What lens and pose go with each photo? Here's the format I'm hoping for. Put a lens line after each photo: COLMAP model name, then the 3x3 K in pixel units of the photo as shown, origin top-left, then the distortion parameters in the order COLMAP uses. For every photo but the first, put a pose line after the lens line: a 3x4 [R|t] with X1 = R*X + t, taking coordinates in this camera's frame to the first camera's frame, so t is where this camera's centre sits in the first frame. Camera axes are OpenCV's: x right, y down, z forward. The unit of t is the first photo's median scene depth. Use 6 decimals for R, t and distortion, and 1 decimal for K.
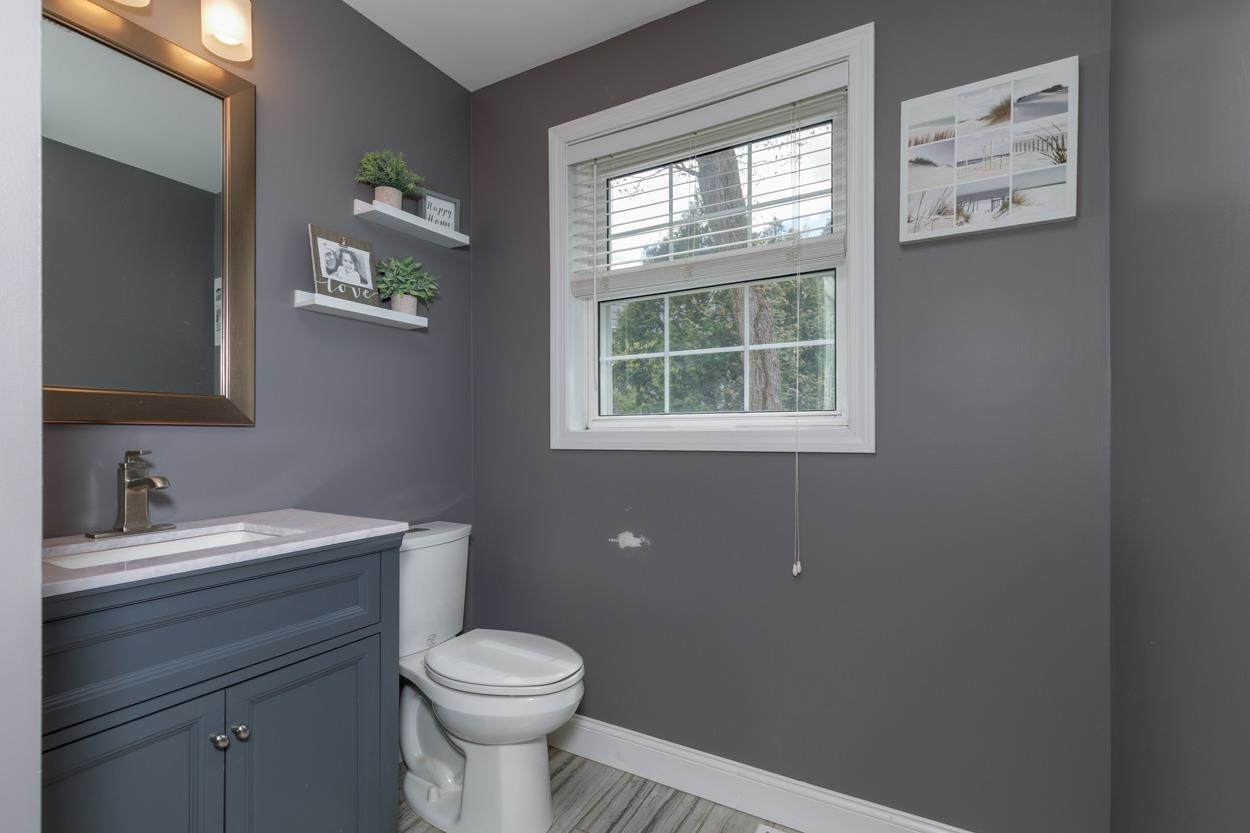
lens RADIAL K [[571.3, 0, 633.8], [0, 571.3, 443.0], [0, 0, 1]] dist [0.006855, -0.002381]
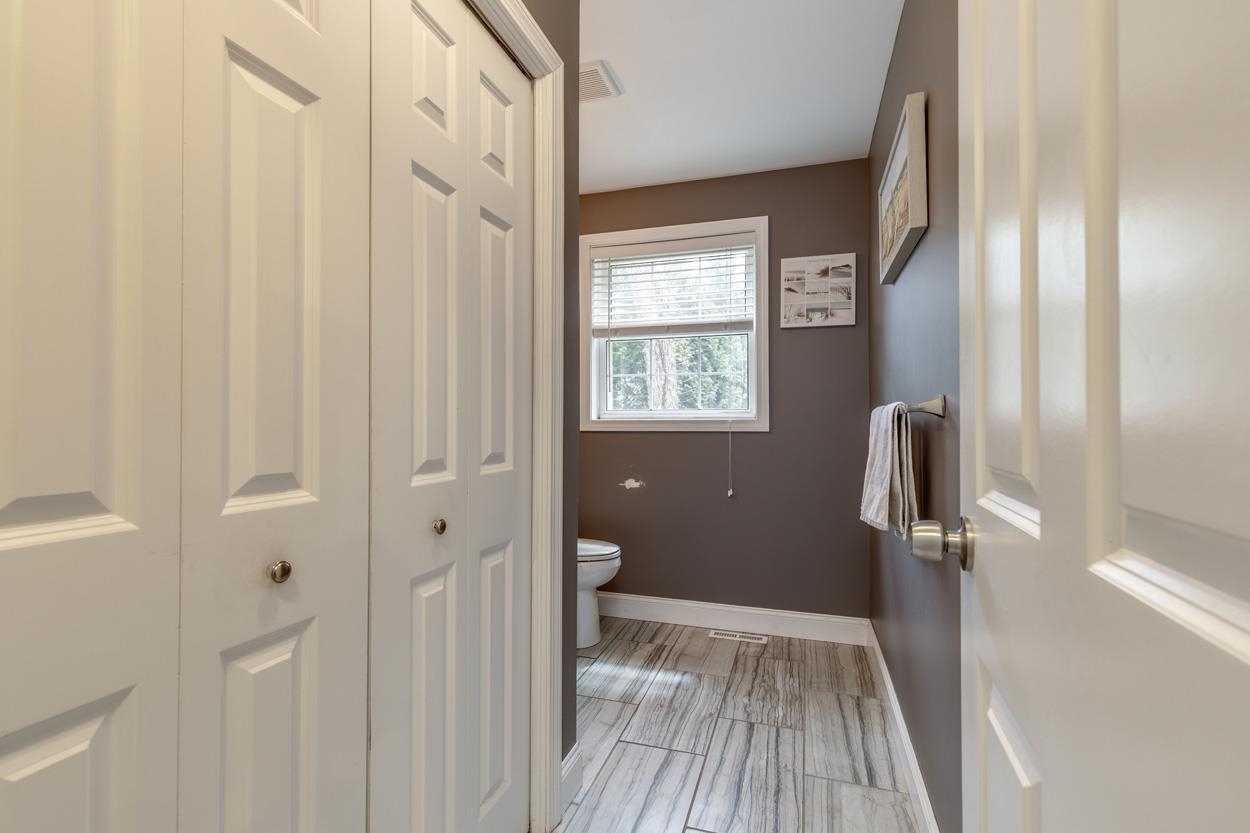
lens RADIAL K [[571.3, 0, 625.9], [0, 571.3, 425.3], [0, 0, 1]] dist [0.006855, -0.002381]
pose [[0.979998, 0.002034, 0.198996, -0.481961], [-0.000153, 0.999955, -0.009466, 0.014136], [-0.199006, 0.009246, 0.979955, -0.884858]]
